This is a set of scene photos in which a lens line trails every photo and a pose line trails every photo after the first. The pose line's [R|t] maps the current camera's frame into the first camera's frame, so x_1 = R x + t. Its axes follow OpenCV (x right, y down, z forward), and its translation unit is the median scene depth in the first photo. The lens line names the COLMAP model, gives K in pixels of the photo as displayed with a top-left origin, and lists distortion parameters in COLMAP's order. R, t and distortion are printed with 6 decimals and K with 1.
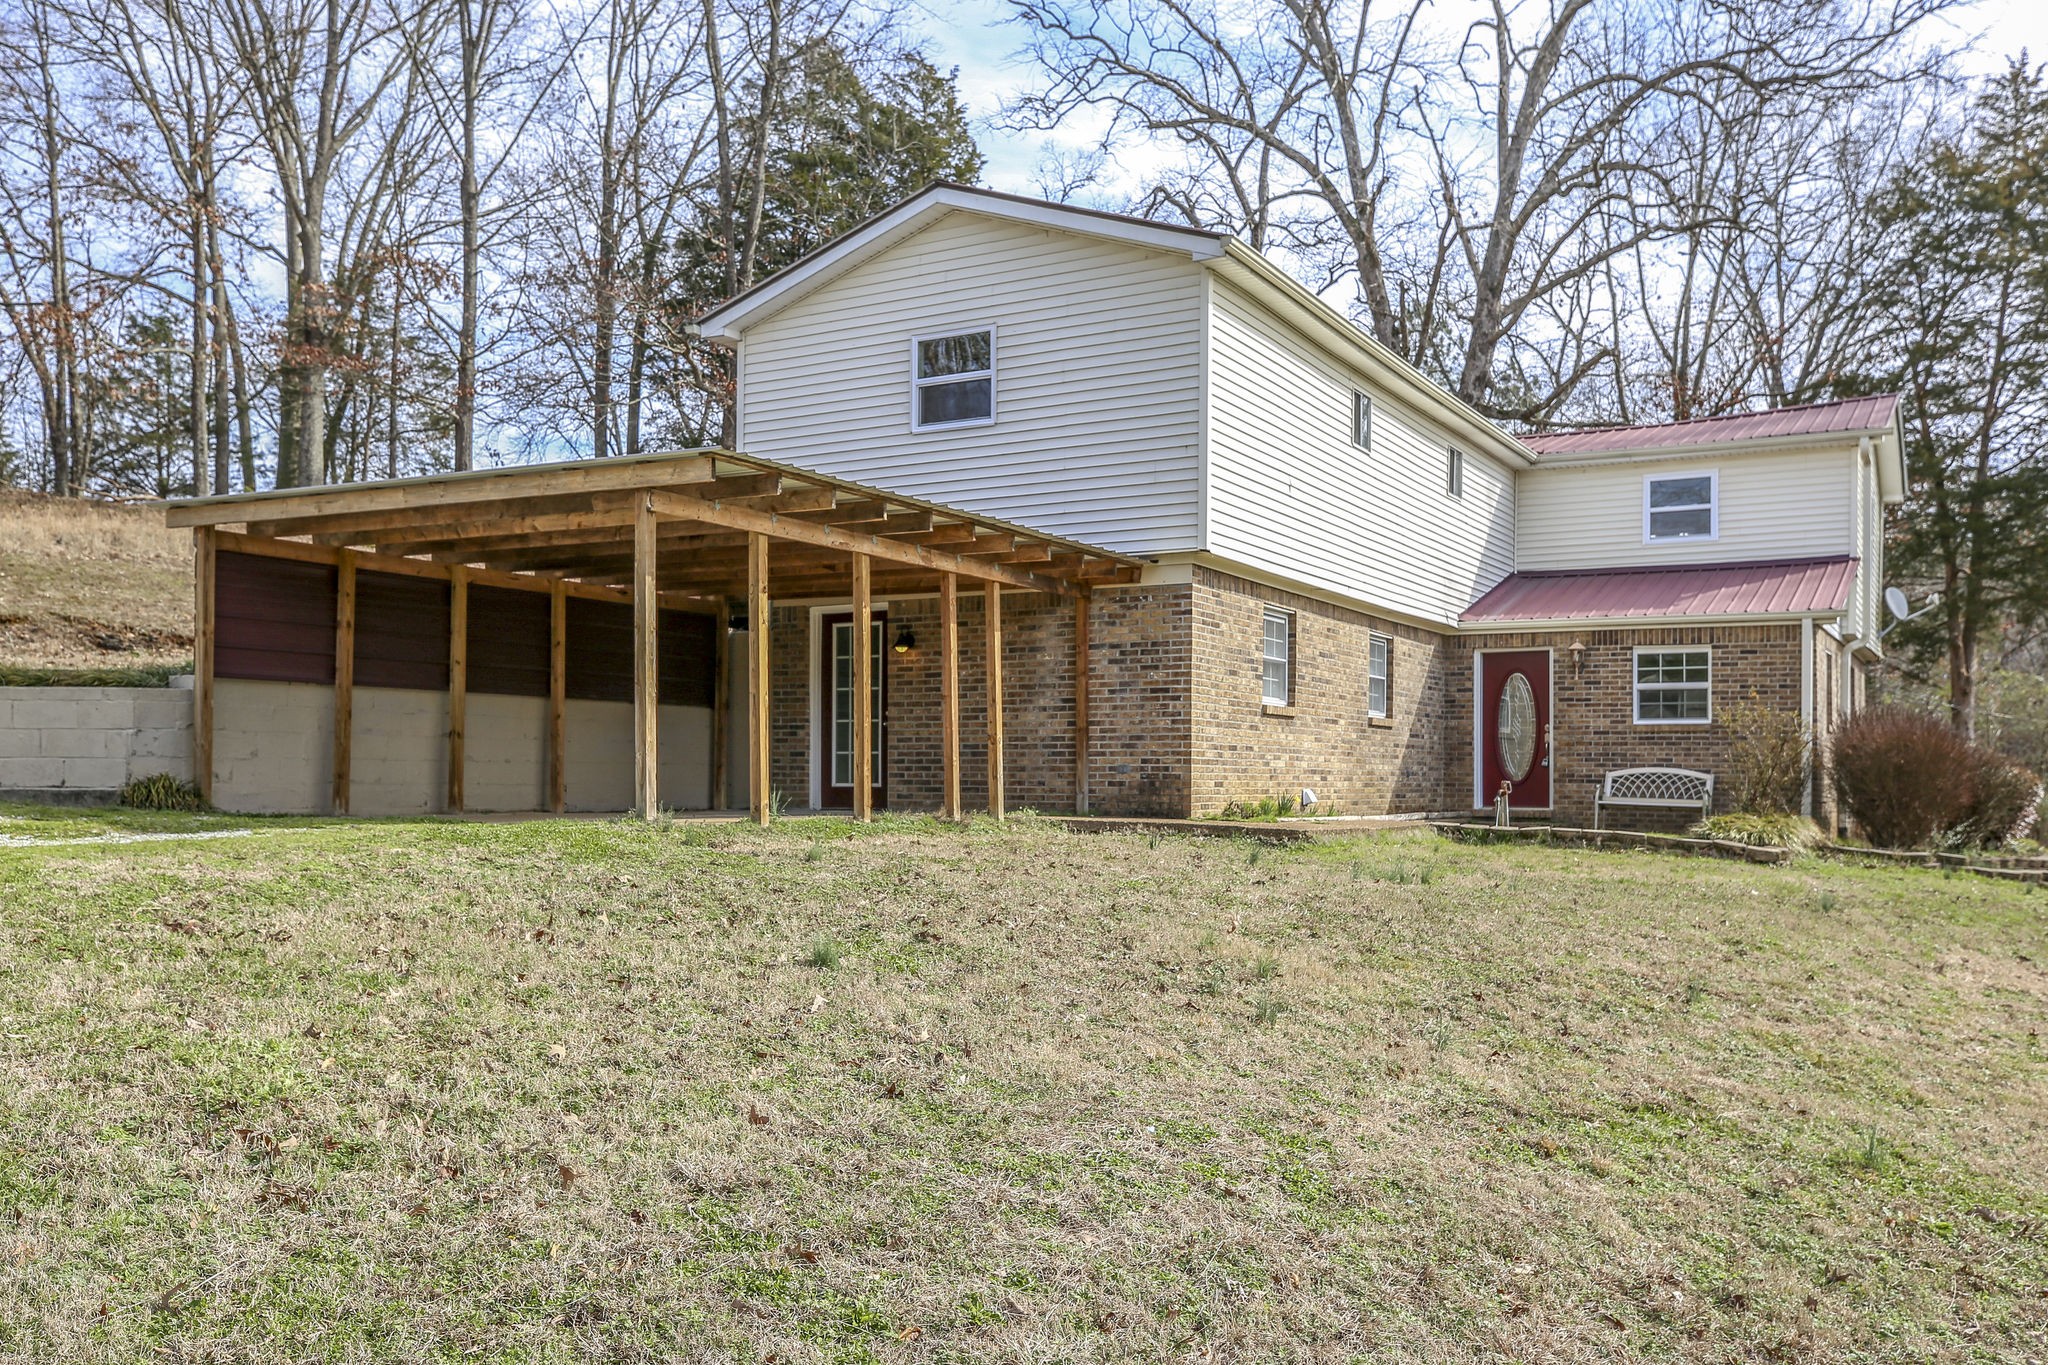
lens RADIAL K [[1749.3, 0, 1027.4], [0, 1749.3, 751.7], [0, 0, 1]] dist [0.011807, 0.003117]
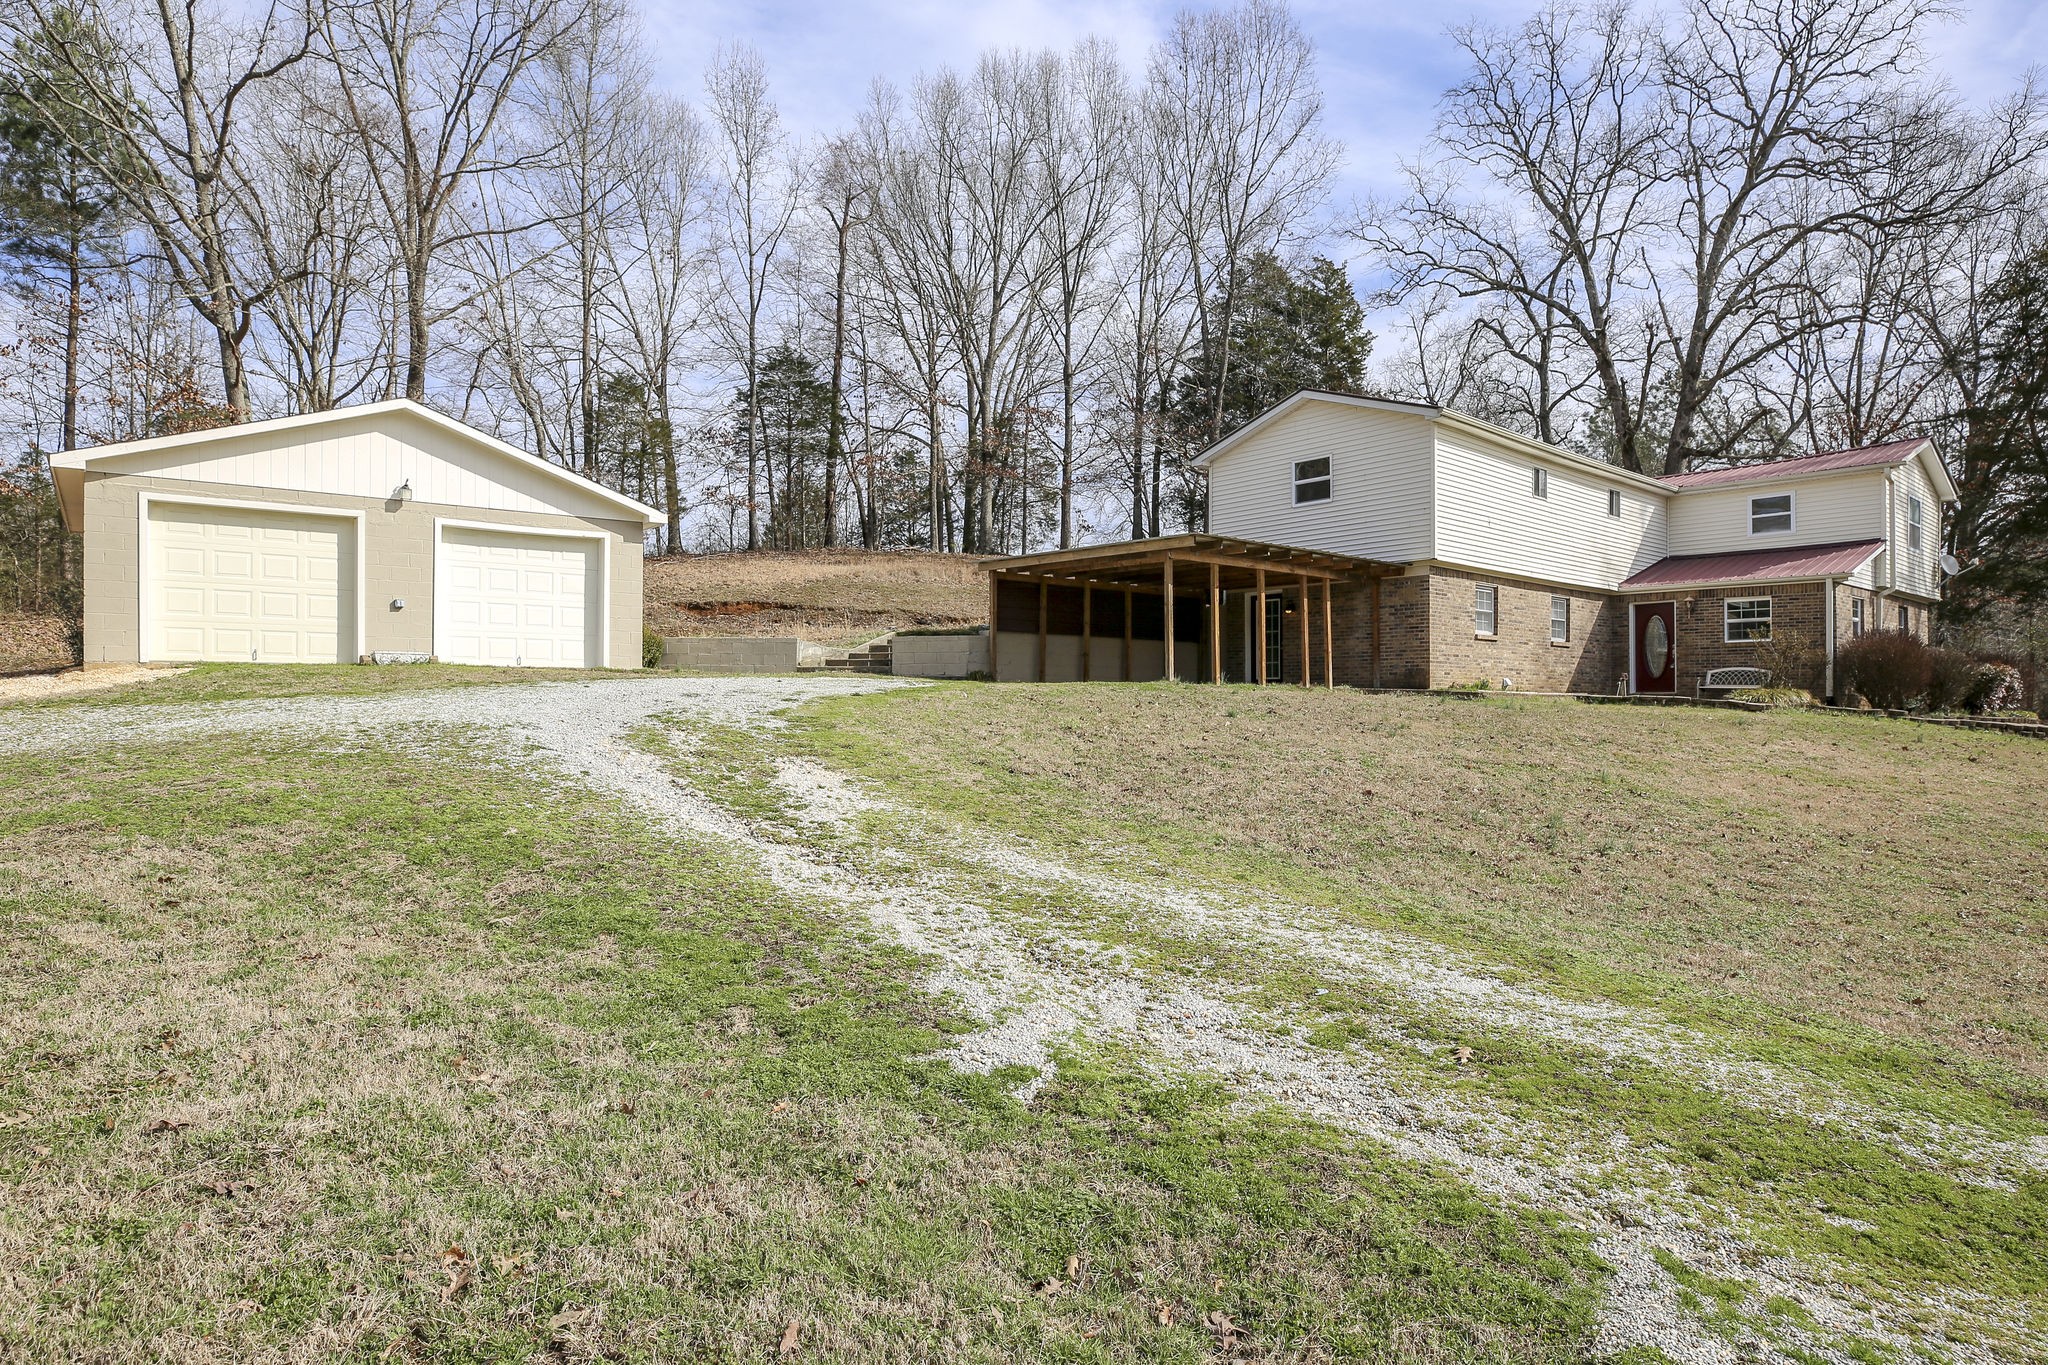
lens RADIAL K [[1177.5, 0, 1024.0], [0, 1177.5, 682.5], [0, 0, 1]] dist [-0.007877, -0.001431]
pose [[0.945298, -0.011930, -0.325989, 0.067123], [0.009879, 0.999920, -0.007944, 0.026136], [0.326057, 0.004289, 0.945340, -0.330630]]
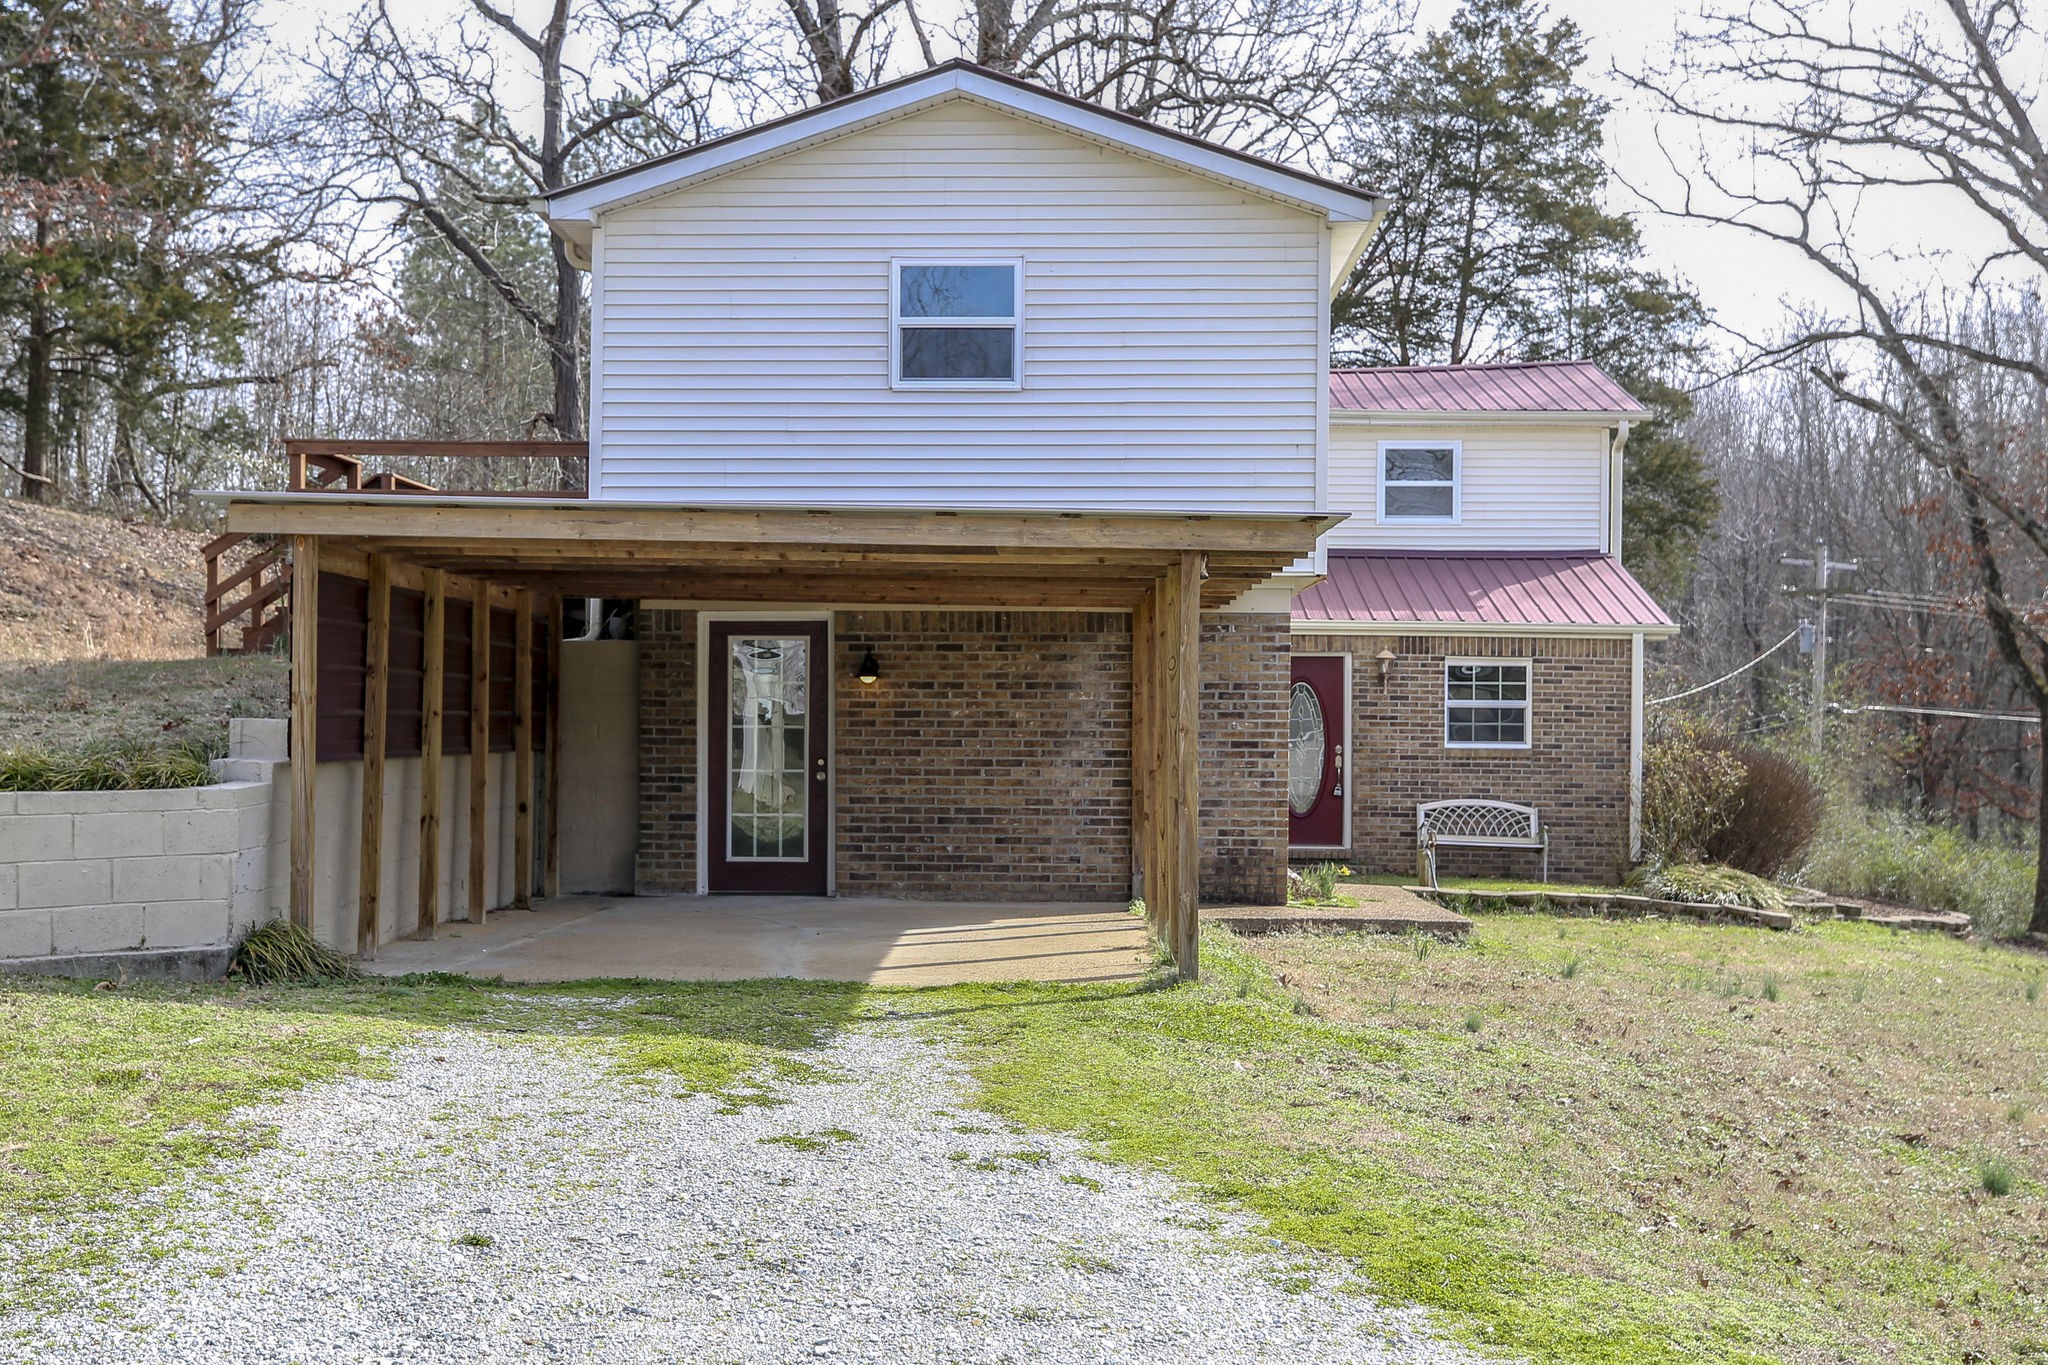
lens RADIAL K [[2472.1, 0, 1024.0], [0, 2472.1, 682.5], [0, 0, 1]] dist [-0.004216, -0.001488]
pose [[0.881029, 0.008712, 0.472983, -0.401679], [-0.010623, 0.999943, 0.001370, -0.046818], [-0.472944, -0.006232, 0.881071, 0.038450]]
